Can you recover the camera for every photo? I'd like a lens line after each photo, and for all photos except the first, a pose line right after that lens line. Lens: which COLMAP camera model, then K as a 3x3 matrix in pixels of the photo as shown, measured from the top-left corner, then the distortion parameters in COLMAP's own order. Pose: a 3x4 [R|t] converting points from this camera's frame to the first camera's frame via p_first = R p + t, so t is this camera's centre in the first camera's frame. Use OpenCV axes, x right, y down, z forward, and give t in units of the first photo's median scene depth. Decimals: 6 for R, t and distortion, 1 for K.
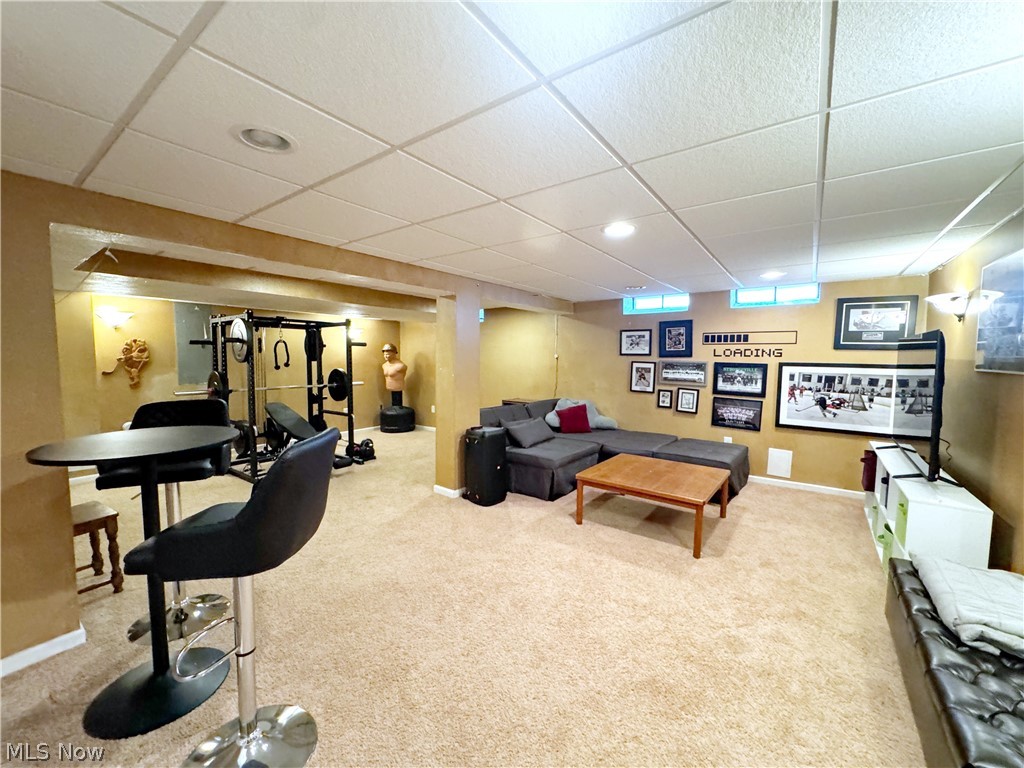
lens RADIAL K [[408.7, 0, 519.1], [0, 408.7, 386.3], [0, 0, 1]] dist [-0.000151, -0.000045]
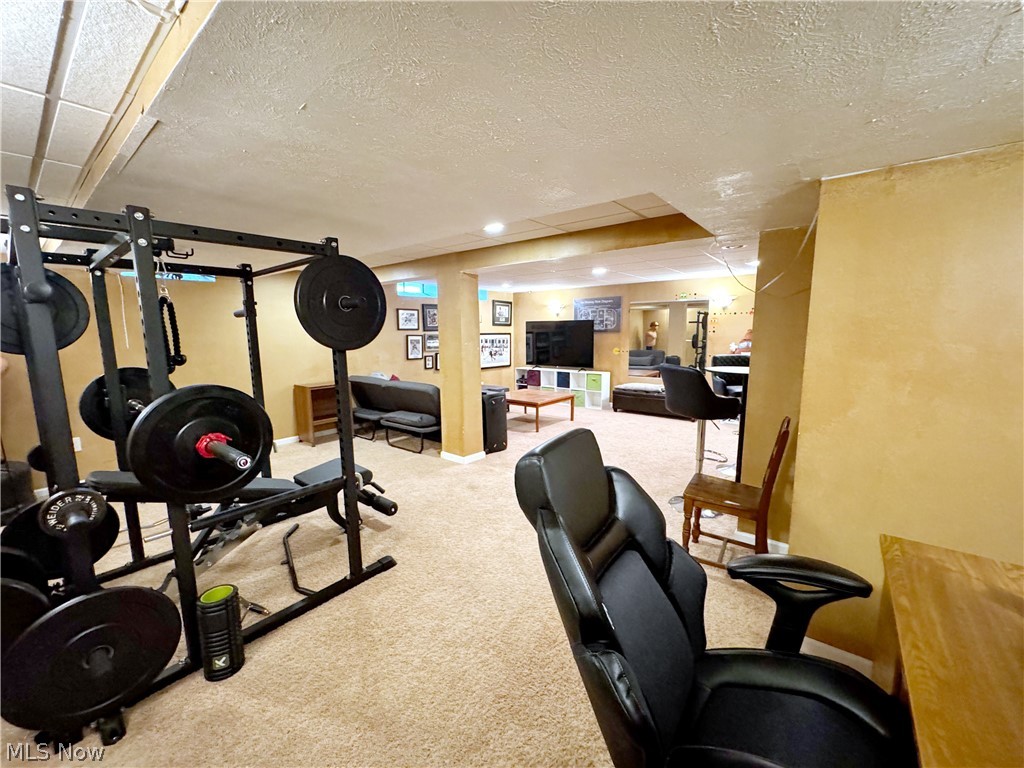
lens RADIAL K [[408.7, 0, 512.2], [0, 408.7, 387.8], [0, 0, 1]] dist [-0.000151, -0.000045]
pose [[0.053468, -0.146376, 0.987783, -0.954241], [0.086678, 0.986145, 0.141442, -0.051930], [-0.994801, 0.078056, 0.065415, 0.637054]]
